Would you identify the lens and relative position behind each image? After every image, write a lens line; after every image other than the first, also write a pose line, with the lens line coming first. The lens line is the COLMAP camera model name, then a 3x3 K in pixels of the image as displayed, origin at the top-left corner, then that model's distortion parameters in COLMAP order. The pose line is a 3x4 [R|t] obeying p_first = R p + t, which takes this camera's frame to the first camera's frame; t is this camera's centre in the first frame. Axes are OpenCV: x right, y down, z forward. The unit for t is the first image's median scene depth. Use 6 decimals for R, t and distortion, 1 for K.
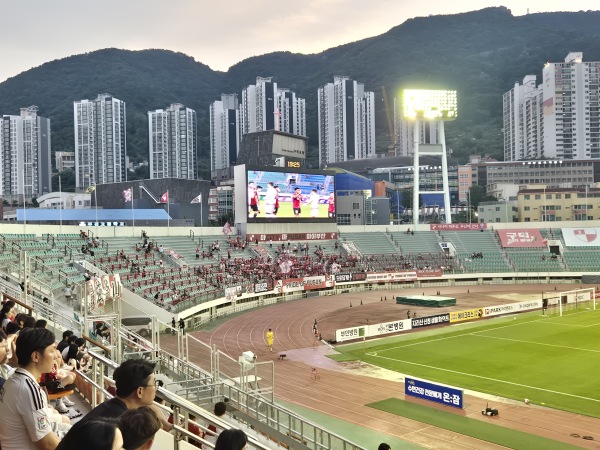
lens RADIAL K [[607.1, 0, 301.9], [0, 607.1, 226.9], [0, 0, 1]] dist [0.077921, -0.037560]
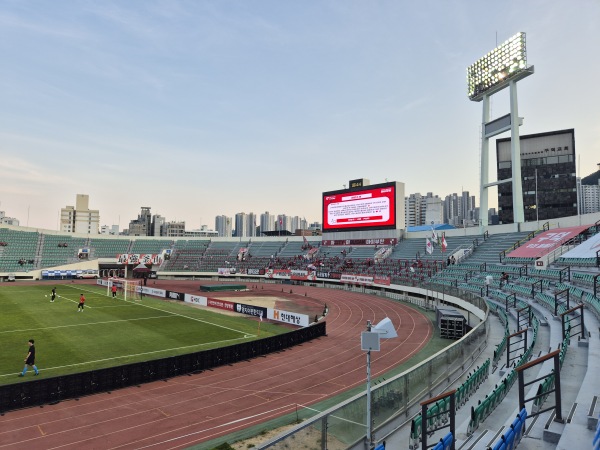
lens RADIAL K [[398.4, 0, 304.7], [0, 398.4, 227.9], [0, 0, 1]] dist [0.080343, -0.062451]
pose [[0.037026, -0.049313, -0.998097, 0.857943], [-0.000380, 0.998781, -0.049361, 0.029423], [0.999314, 0.002207, 0.036963, 0.924136]]
